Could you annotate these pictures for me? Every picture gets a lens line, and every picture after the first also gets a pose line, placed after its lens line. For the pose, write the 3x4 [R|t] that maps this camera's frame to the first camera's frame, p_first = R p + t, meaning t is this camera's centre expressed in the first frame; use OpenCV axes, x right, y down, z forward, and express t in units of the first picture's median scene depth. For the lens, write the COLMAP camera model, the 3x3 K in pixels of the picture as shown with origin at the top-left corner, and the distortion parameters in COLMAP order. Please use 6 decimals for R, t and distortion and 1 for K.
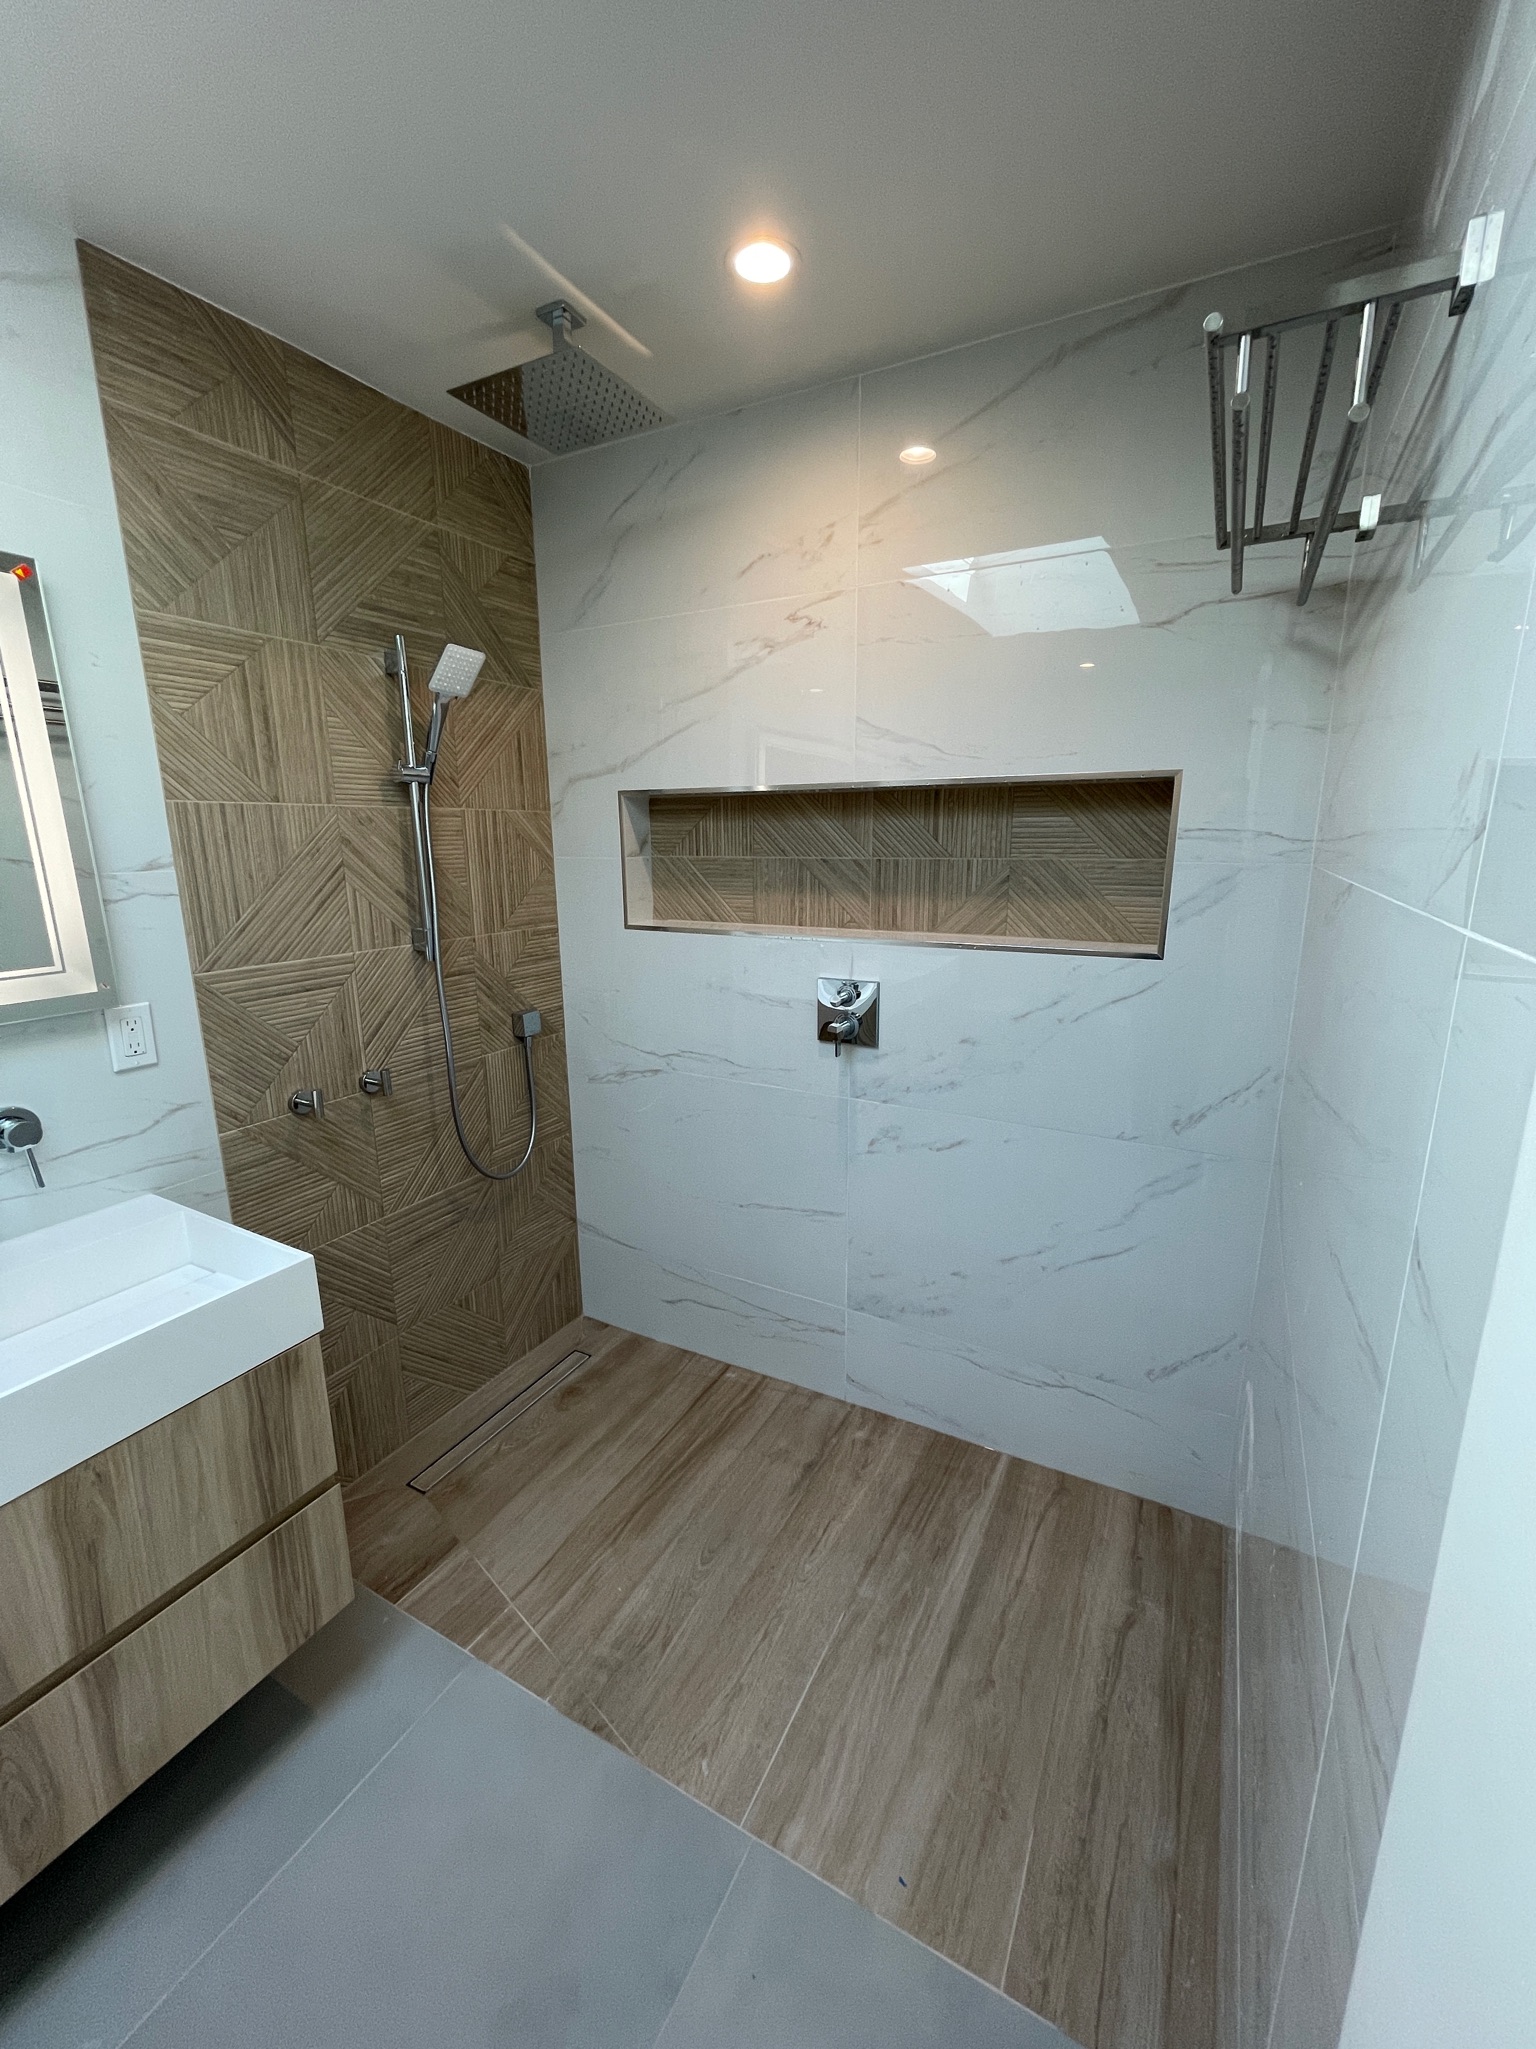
lens RADIAL K [[831.0, 0, 768.0], [0, 831.0, 1024.5], [0, 0, 1]] dist [0.001175, 0.000319]
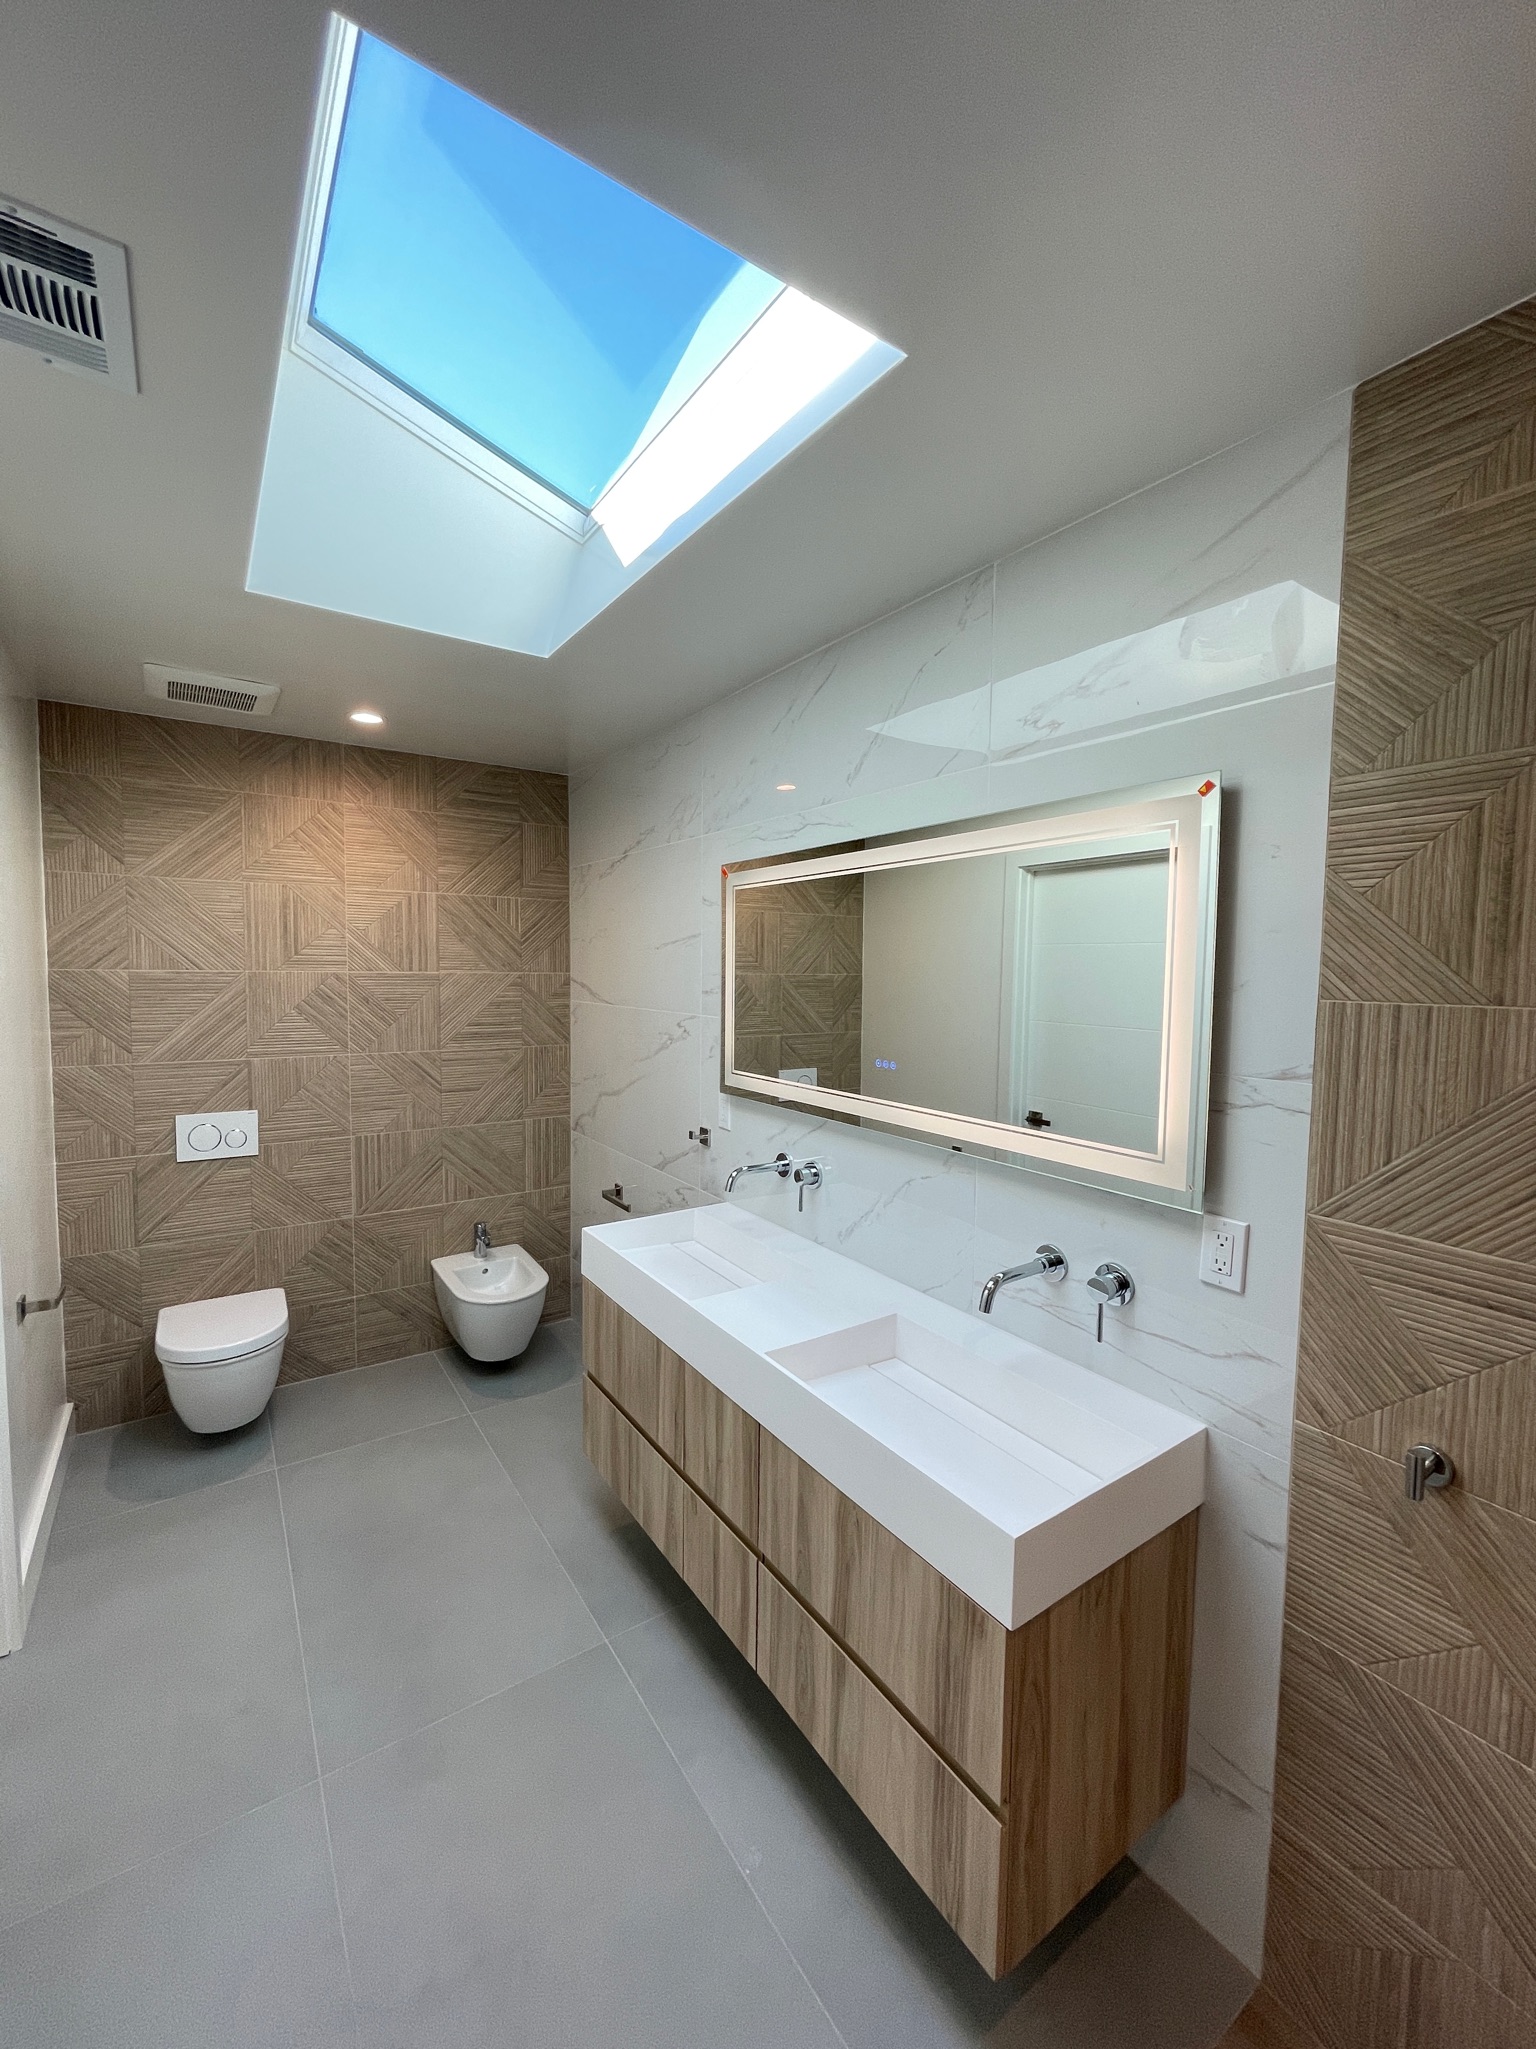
lens RADIAL K [[831.0, 0, 768.0], [0, 831.0, 1024.5], [0, 0, 1]] dist [0.001175, 0.000319]
pose [[-0.454517, 0.061765, -0.888594, 0.241742], [-0.208552, 0.962485, 0.173576, -0.271910], [0.865979, 0.264212, -0.424585, 0.872519]]
